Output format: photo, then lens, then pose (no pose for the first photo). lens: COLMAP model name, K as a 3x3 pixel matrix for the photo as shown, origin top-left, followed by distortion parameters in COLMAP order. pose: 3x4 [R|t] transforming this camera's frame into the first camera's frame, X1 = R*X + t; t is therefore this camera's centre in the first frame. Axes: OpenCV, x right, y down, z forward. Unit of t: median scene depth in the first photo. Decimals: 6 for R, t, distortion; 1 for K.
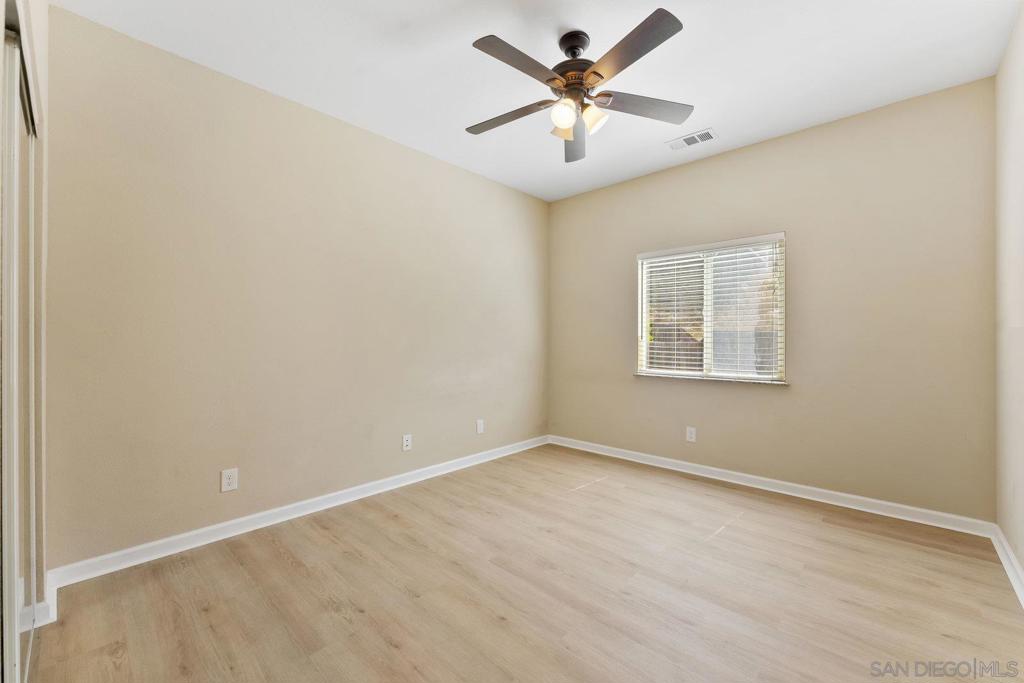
lens RADIAL K [[414.2, 0, 506.7], [0, 414.2, 338.9], [0, 0, 1]] dist [0.000664, -0.000055]
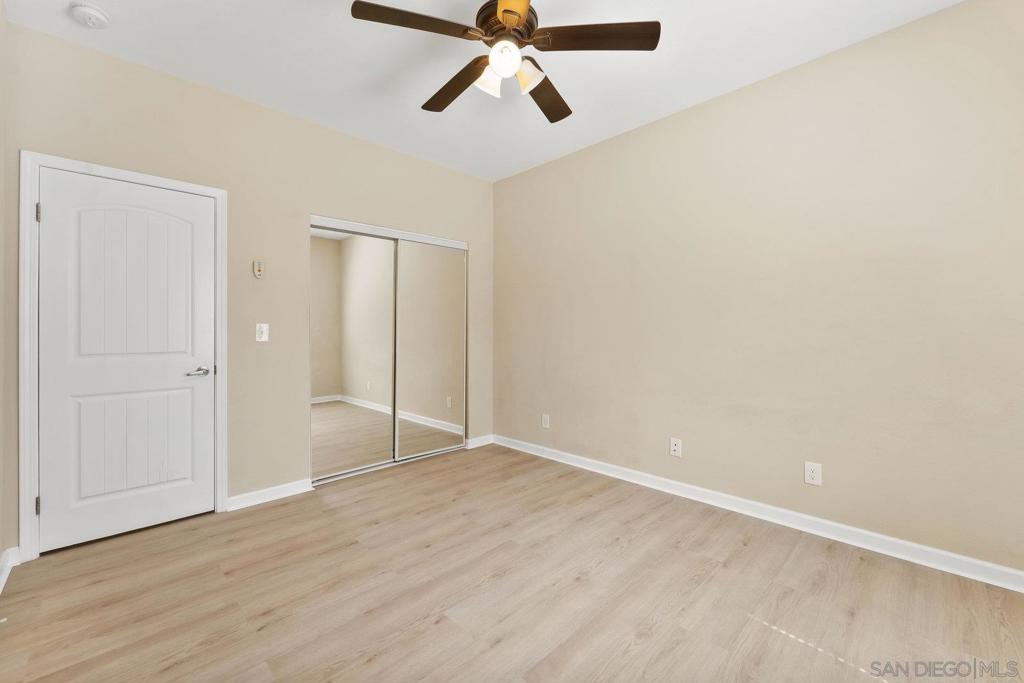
lens RADIAL K [[414.2, 0, 506.7], [0, 414.2, 338.9], [0, 0, 1]] dist [0.000664, -0.000055]
pose [[-0.042798, 0.015457, -0.998964, 0.809126], [0.002273, 0.999879, 0.015374, 0.005500], [0.999081, -0.001612, -0.042827, 0.836599]]
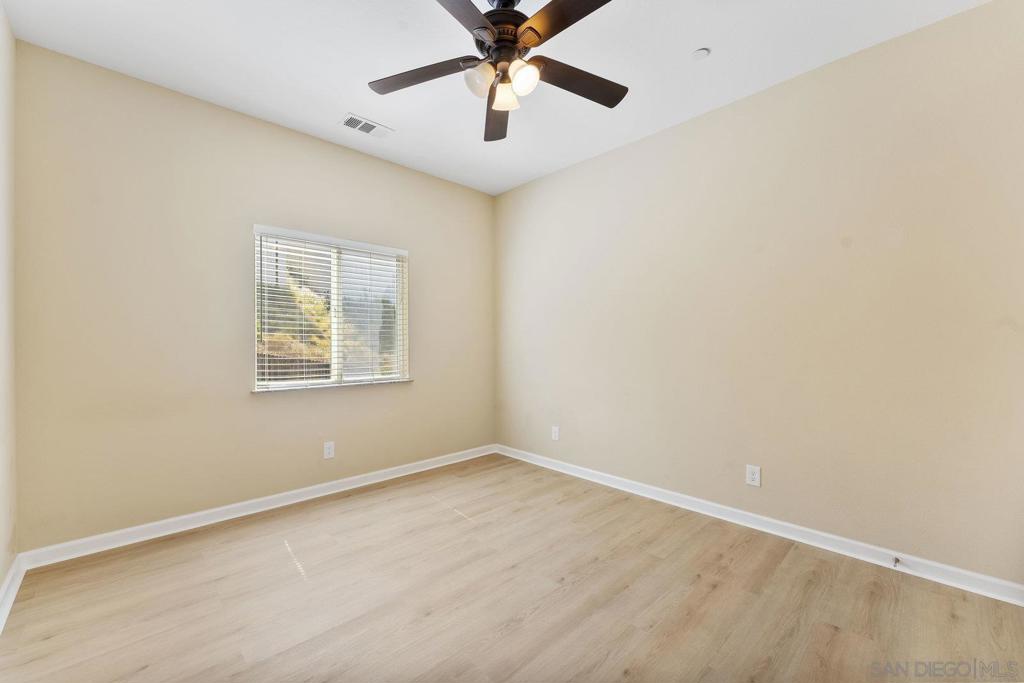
lens RADIAL K [[409.1, 0, 507.7], [0, 409.1, 334.5], [0, 0, 1]] dist [-0.001155, -0.000080]
pose [[0.050269, 0.020426, 0.998527, -0.555363], [0.000974, 0.999789, -0.020501, 0.003105], [-0.998735, 0.002003, 0.050238, 0.768741]]
